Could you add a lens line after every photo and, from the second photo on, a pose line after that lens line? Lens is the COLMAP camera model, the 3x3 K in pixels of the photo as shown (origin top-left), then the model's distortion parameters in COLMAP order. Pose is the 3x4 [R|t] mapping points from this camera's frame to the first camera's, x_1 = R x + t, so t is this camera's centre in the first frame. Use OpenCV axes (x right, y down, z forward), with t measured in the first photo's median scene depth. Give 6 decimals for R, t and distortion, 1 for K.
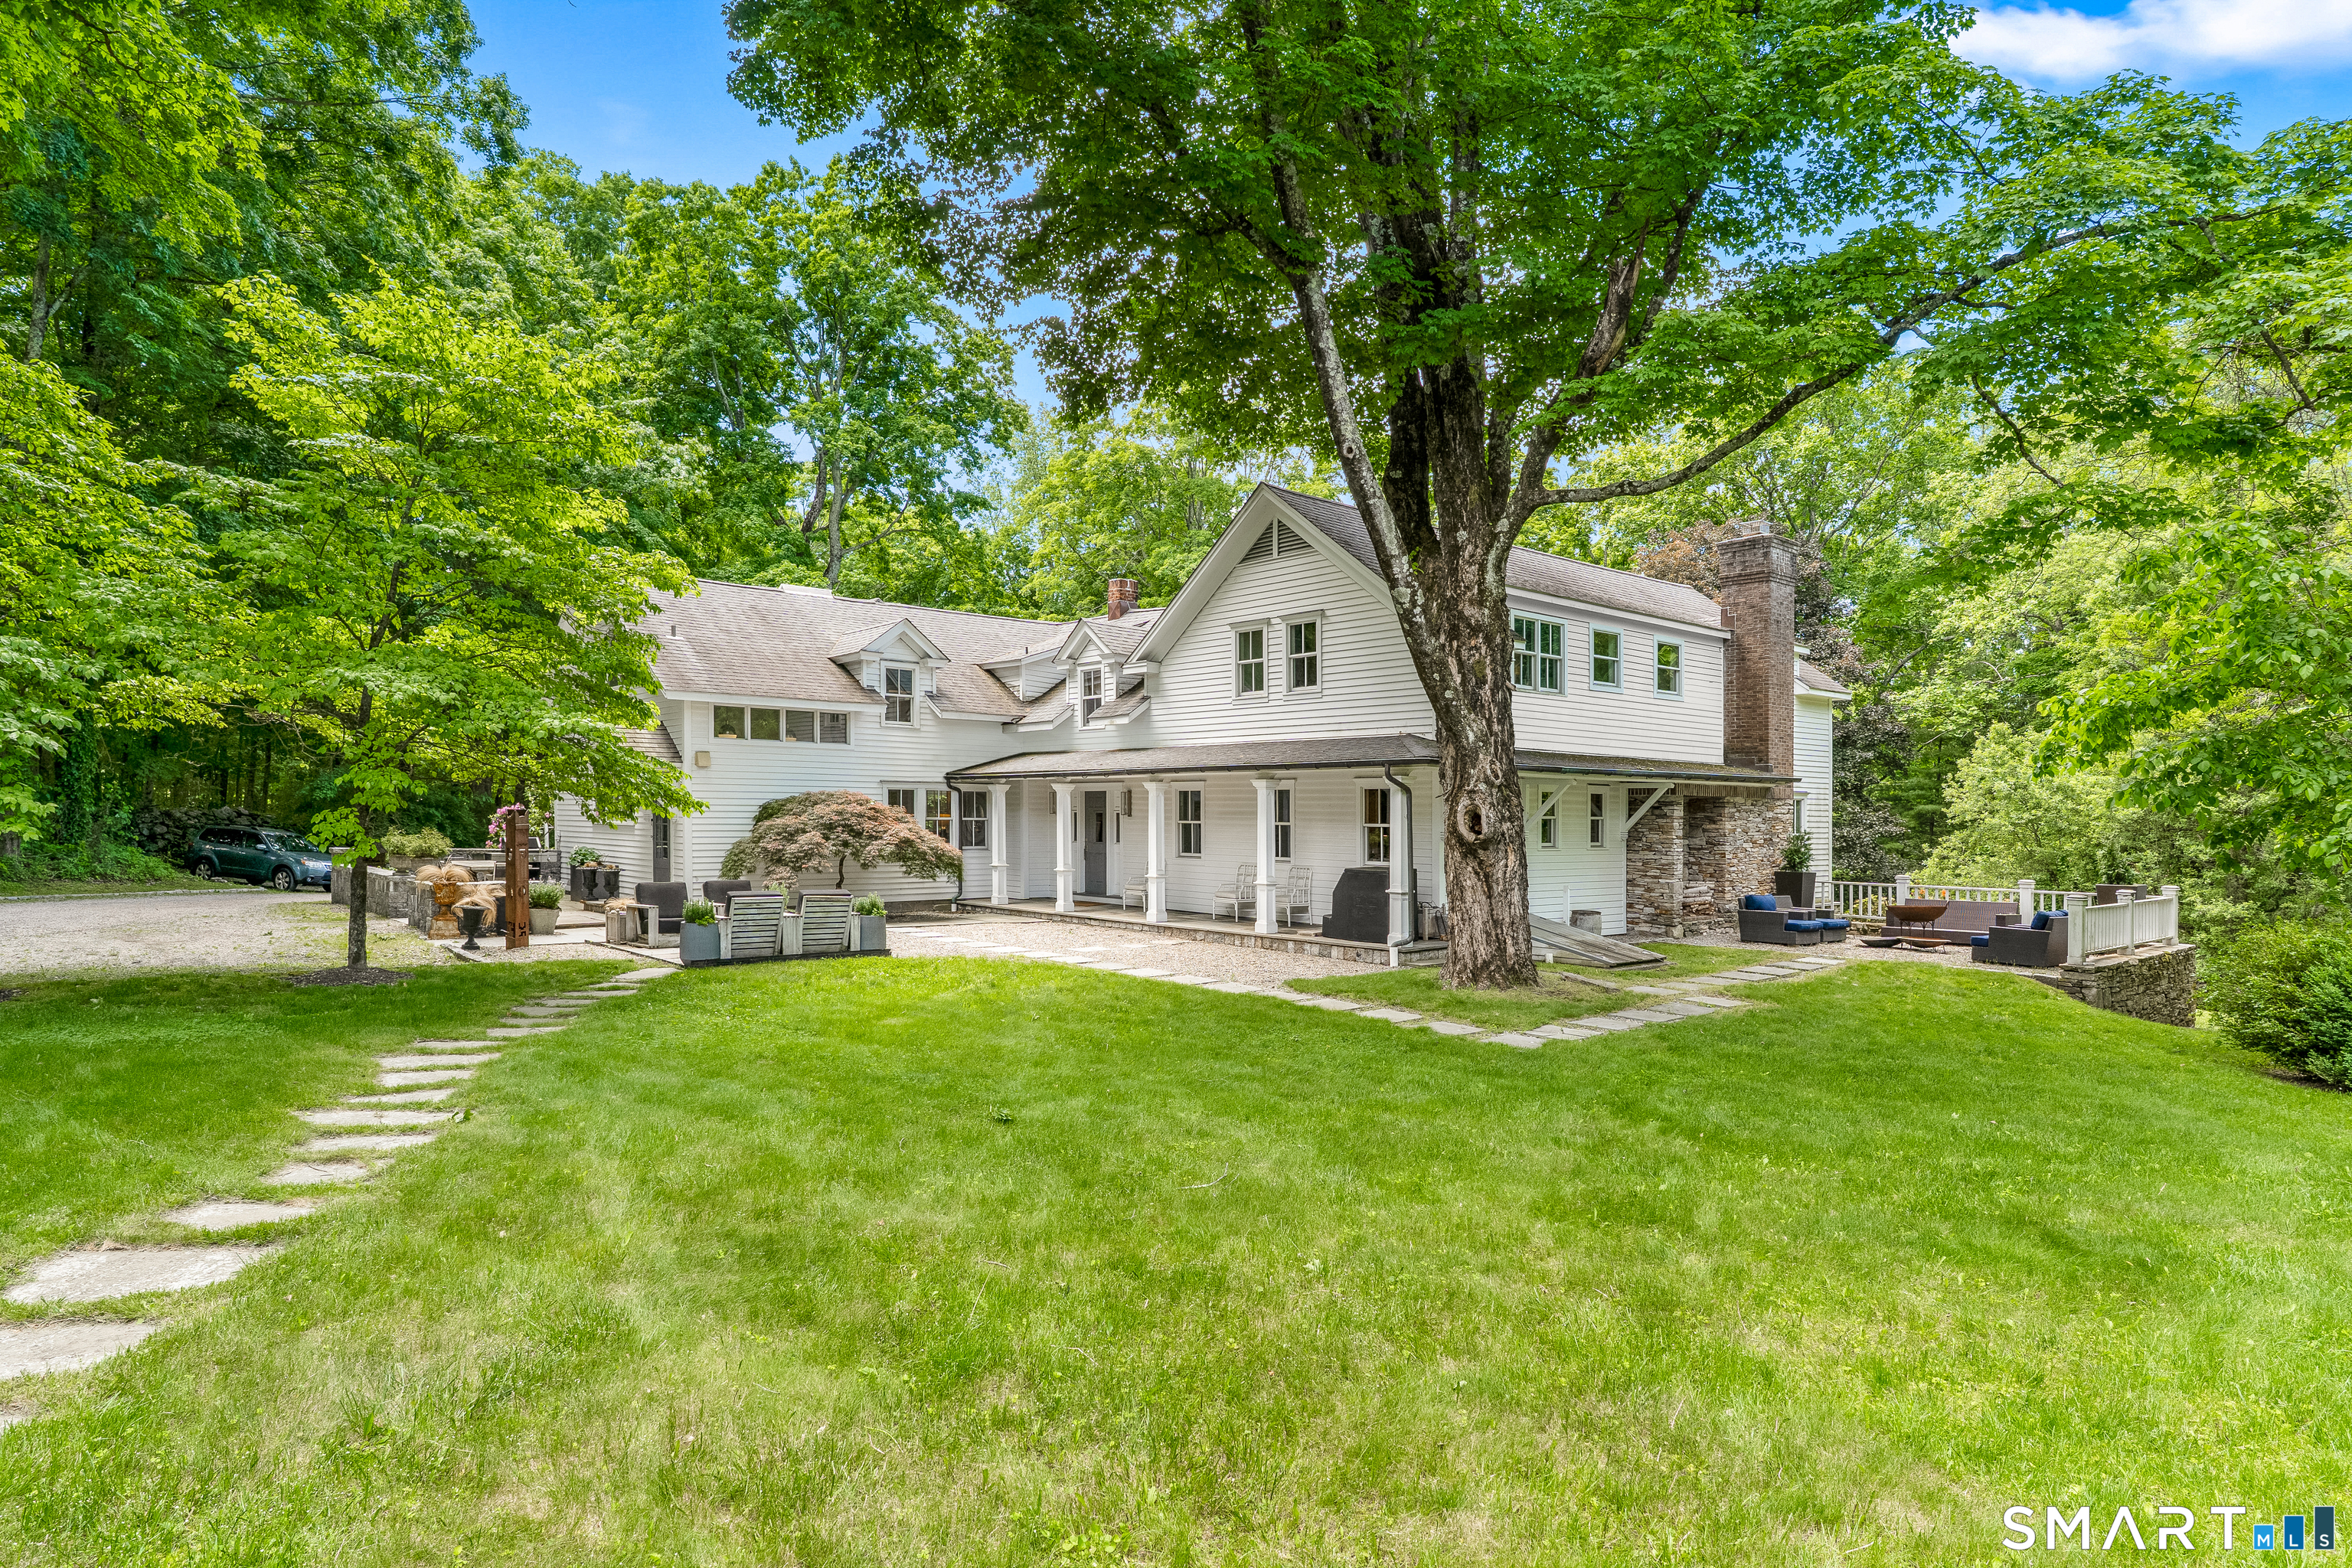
lens RADIAL K [[1307.7, 0, 1176.0], [0, 1307.7, 784.0], [0, 0, 1]] dist [0.000147, 0.000026]
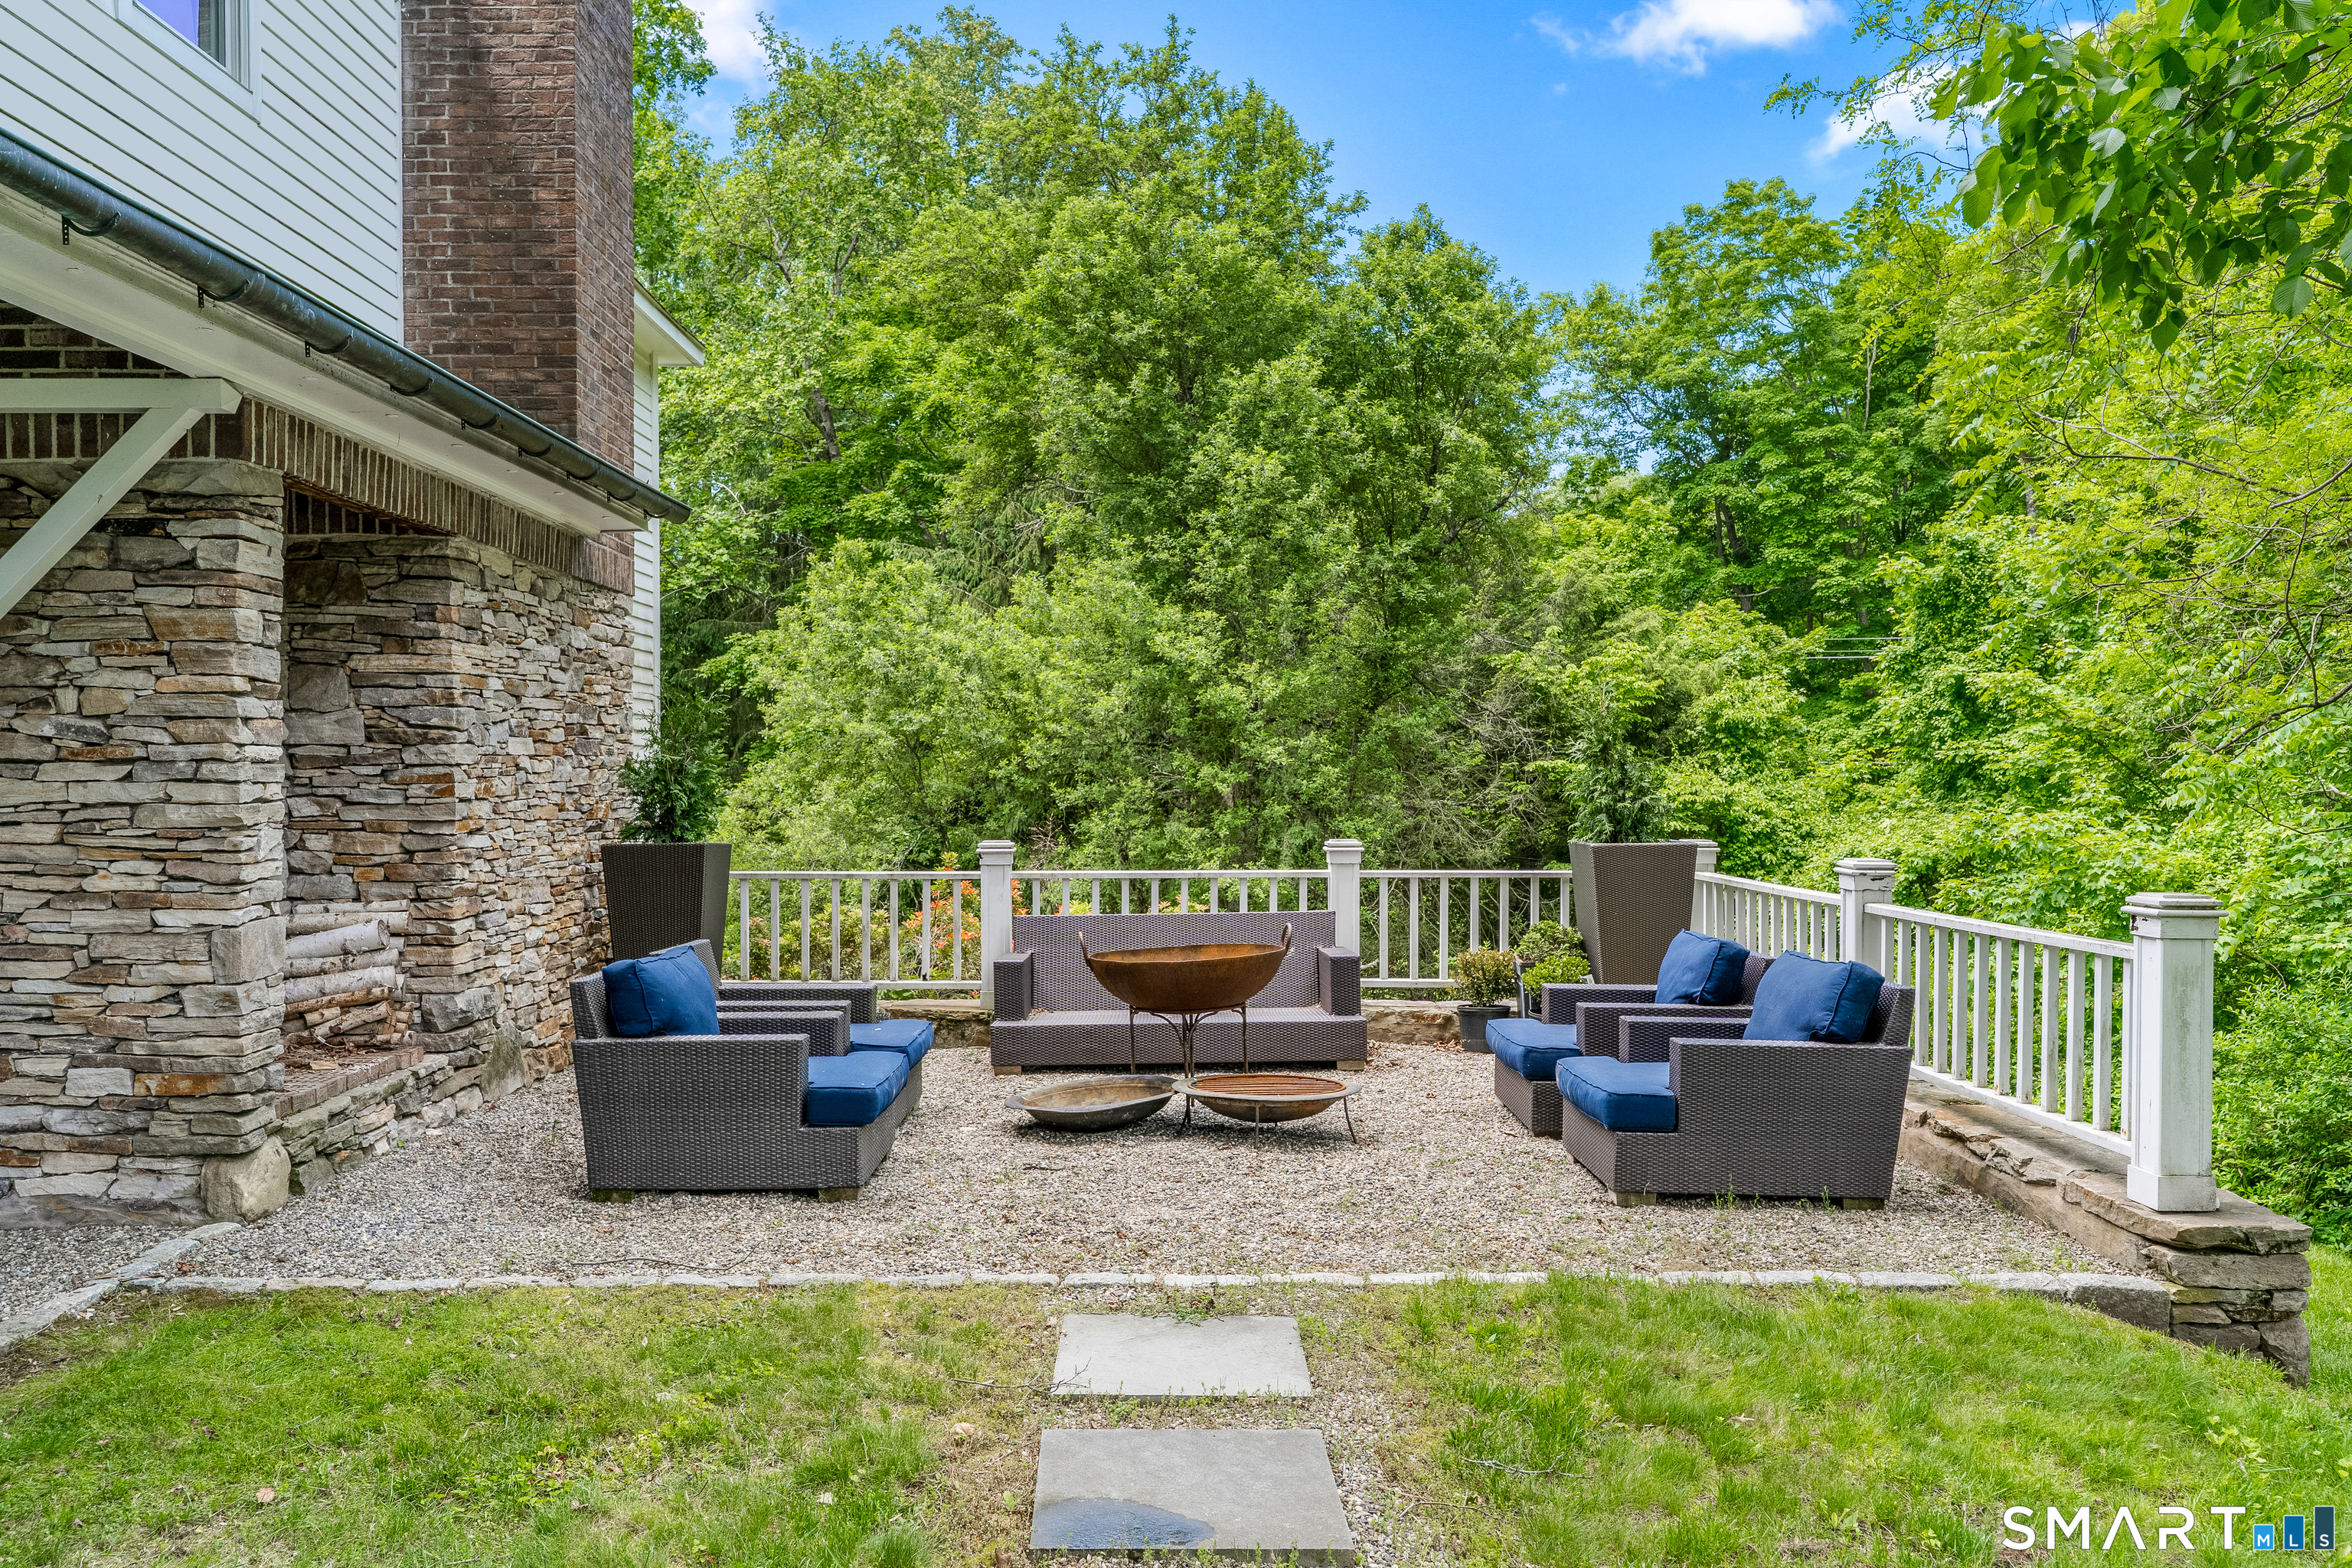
lens RADIAL K [[1892.6, 0, 1176.0], [0, 1892.6, 784.0], [0, 0, 1]] dist [-0.009333, -0.005666]
pose [[0.656266, -0.015155, 0.754378, 0.249801], [-0.010128, 0.999531, 0.028891, 0.043251], [-0.754462, -0.026601, 0.655805, 0.680255]]
